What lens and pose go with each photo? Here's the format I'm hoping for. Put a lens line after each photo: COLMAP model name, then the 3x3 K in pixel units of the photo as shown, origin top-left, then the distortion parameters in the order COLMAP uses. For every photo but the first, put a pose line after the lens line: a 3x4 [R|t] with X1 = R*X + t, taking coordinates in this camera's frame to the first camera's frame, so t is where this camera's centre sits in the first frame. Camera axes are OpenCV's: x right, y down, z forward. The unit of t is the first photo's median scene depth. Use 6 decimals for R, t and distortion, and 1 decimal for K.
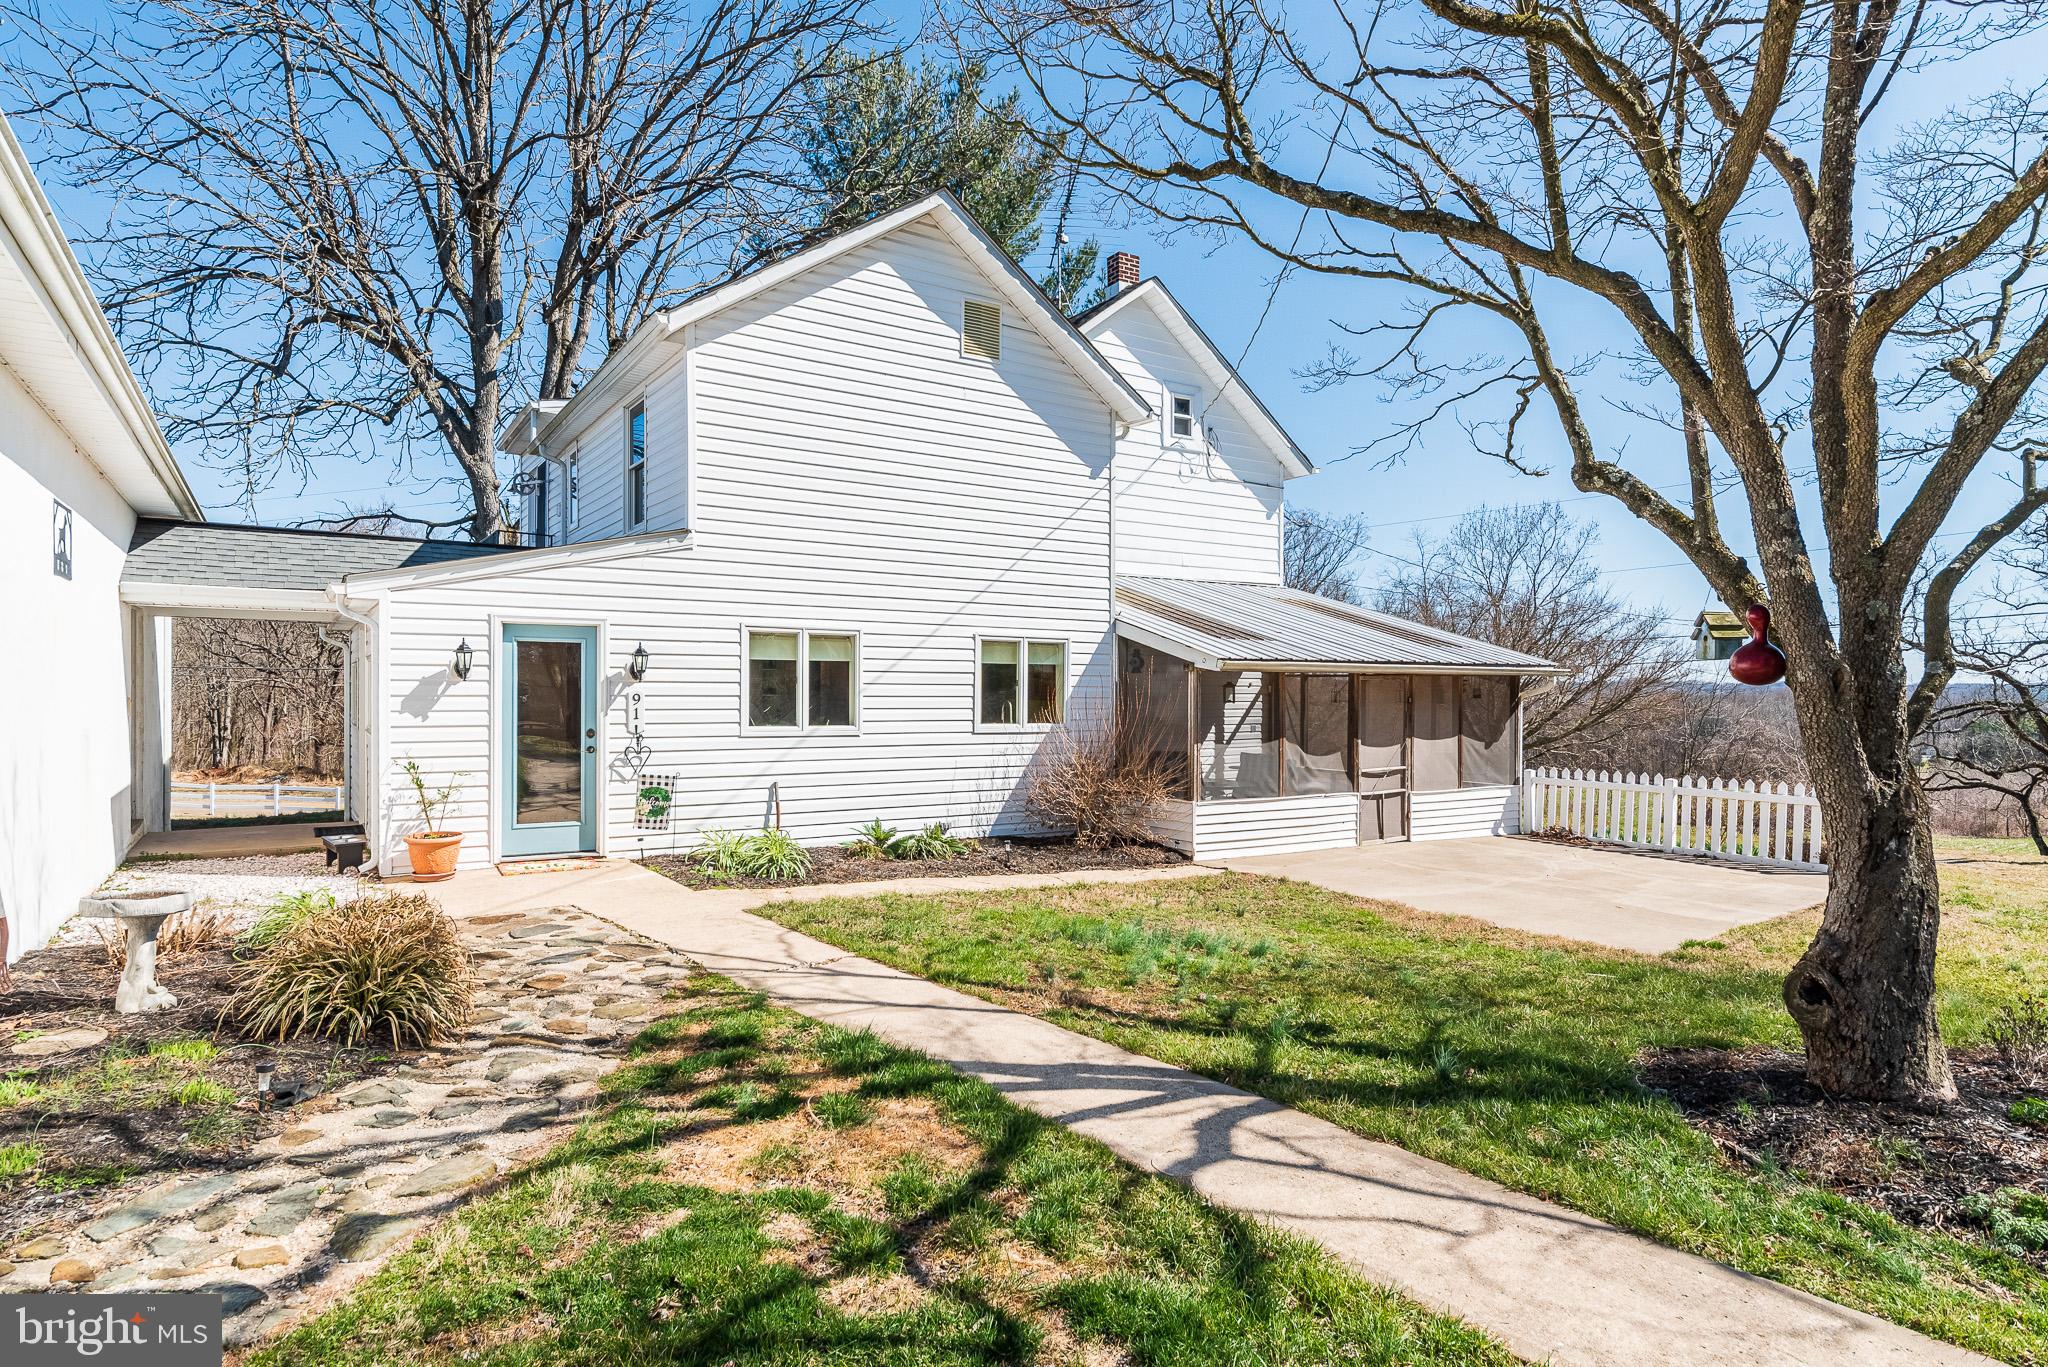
lens RADIAL K [[1112.1, 0, 981.6], [0, 1112.1, 703.6], [0, 0, 1]] dist [-0.004442, 0.000597]
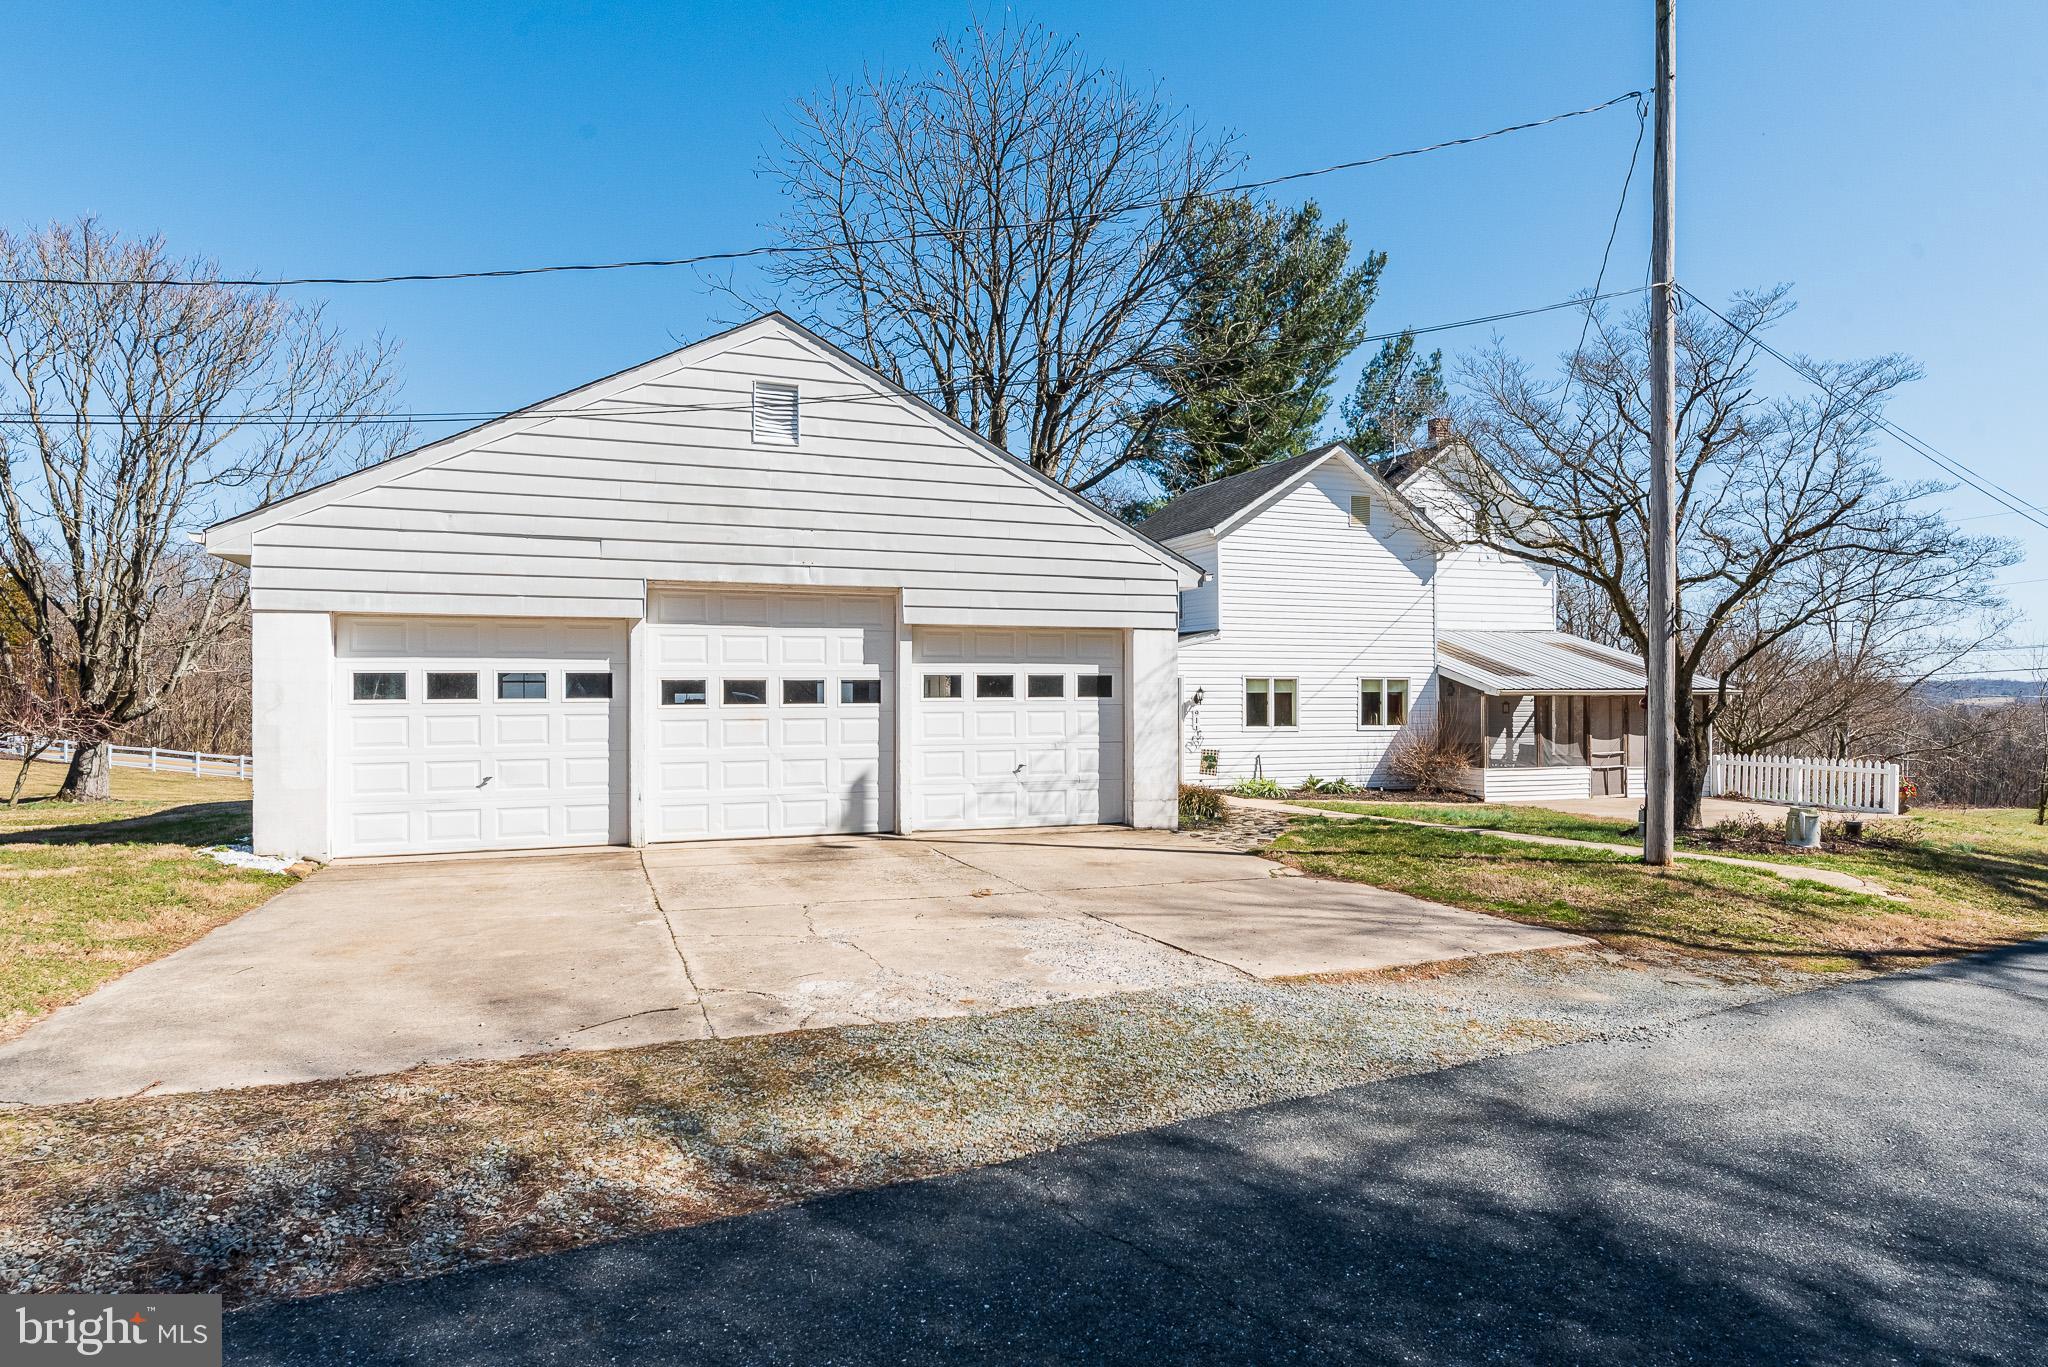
lens RADIAL K [[1157.5, 0, 1041.9], [0, 1157.5, 692.3], [0, 0, 1]] dist [-0.002009, 0.000268]
pose [[0.980151, -0.006216, -0.198157, -0.124346], [0.003212, 0.999875, -0.015479, -0.007490], [0.198229, 0.014535, 0.980048, -0.872351]]
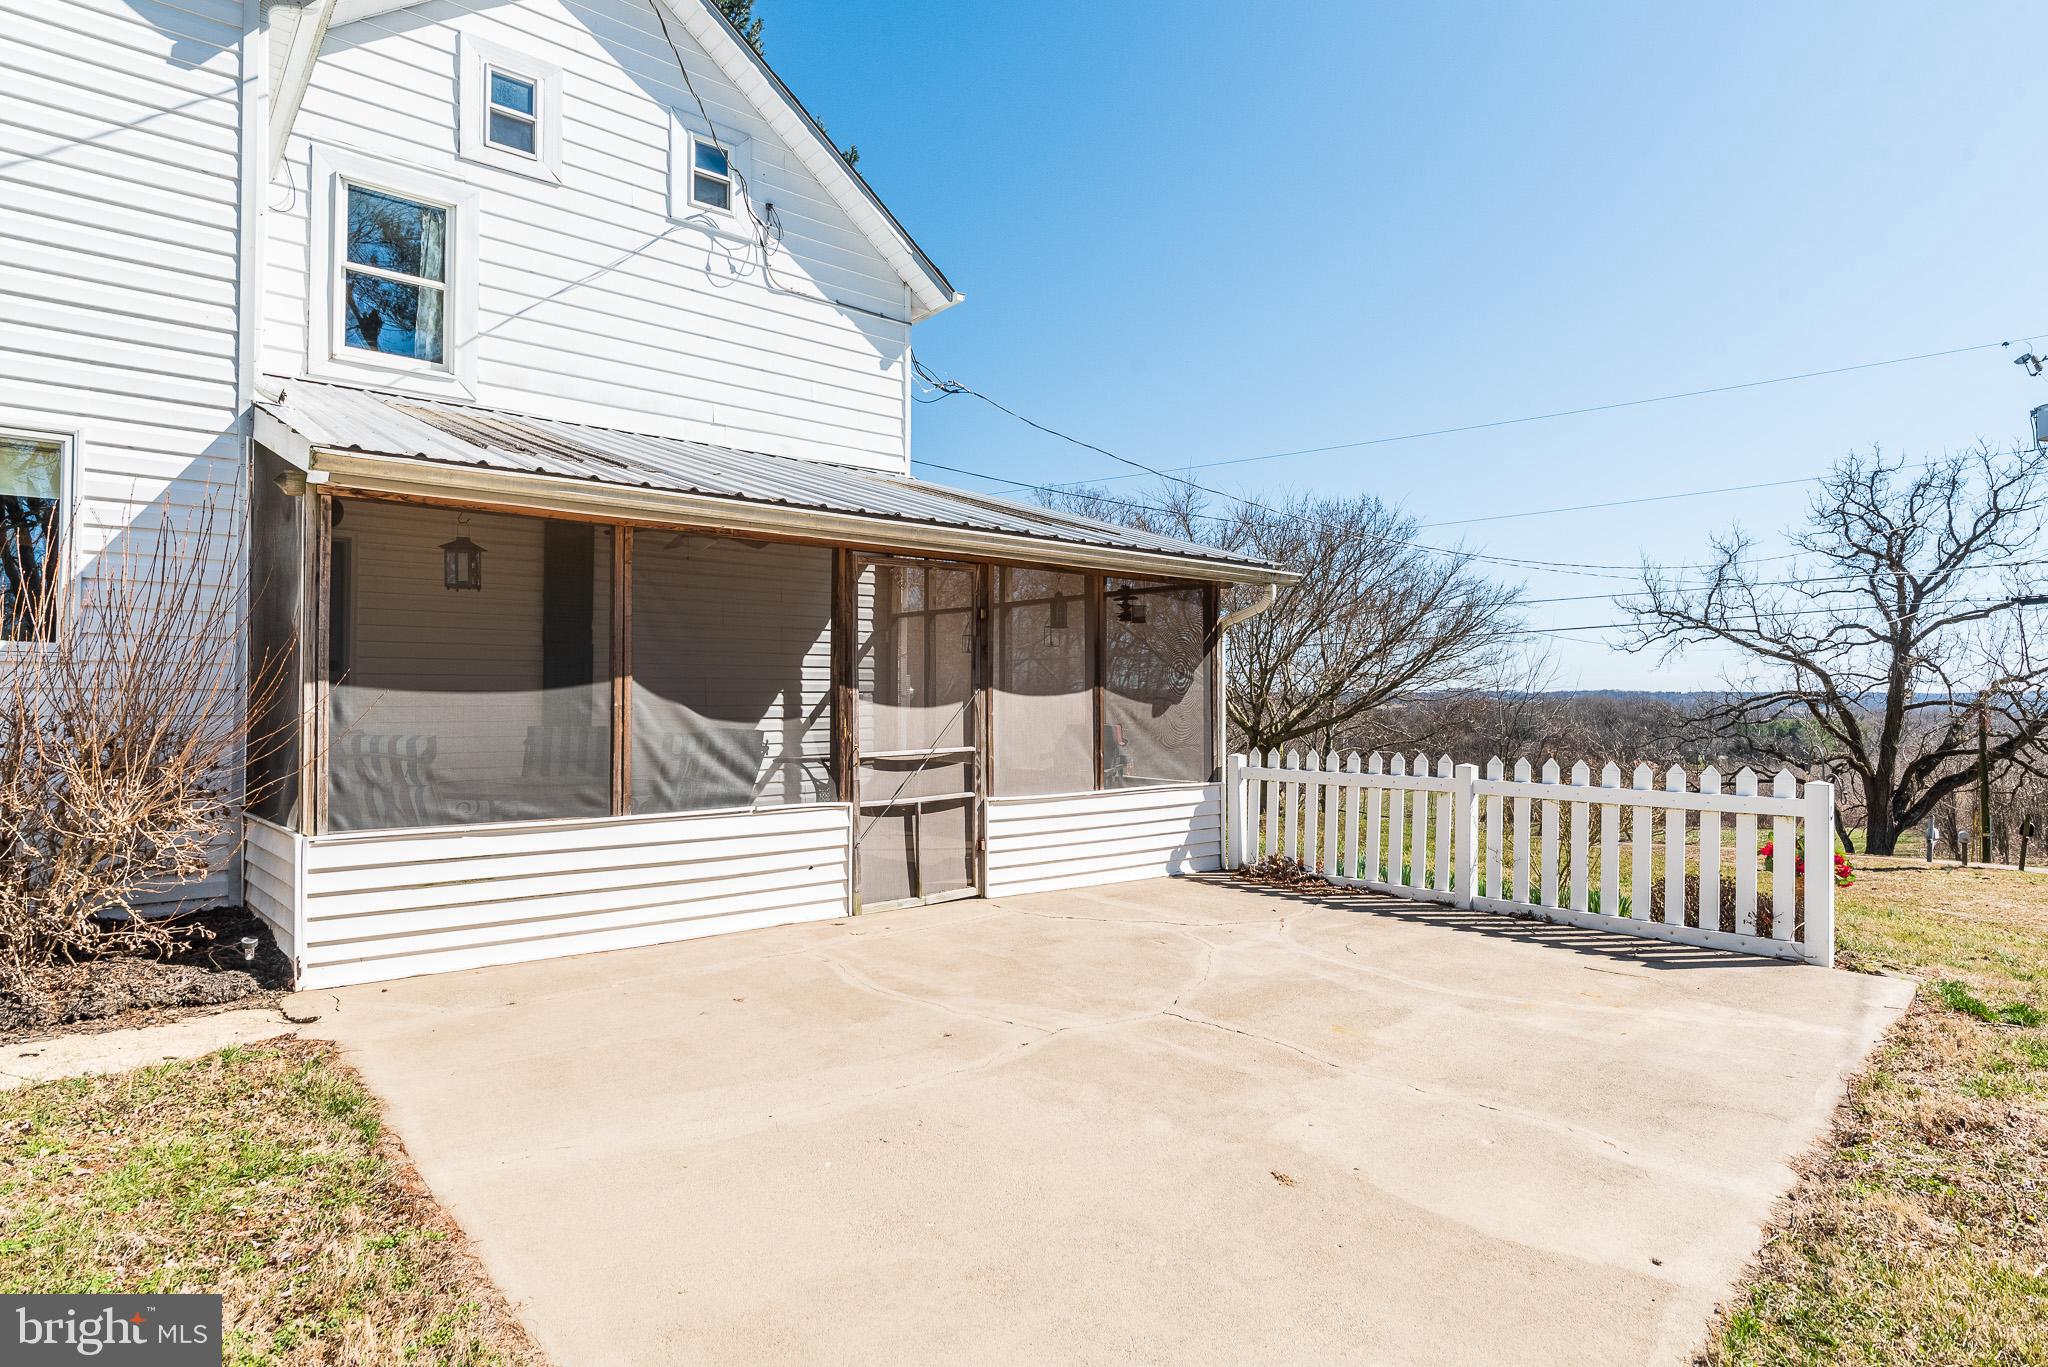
lens RADIAL K [[1112.1, 0, 1021.0], [0, 1112.1, 687.8], [0, 0, 1]] dist [-0.004442, 0.000597]
pose [[0.987724, -0.002123, 0.156196, 0.336585], [0.005651, 0.999739, -0.022148, 0.042655], [-0.156108, 0.022759, 0.987478, 0.523022]]
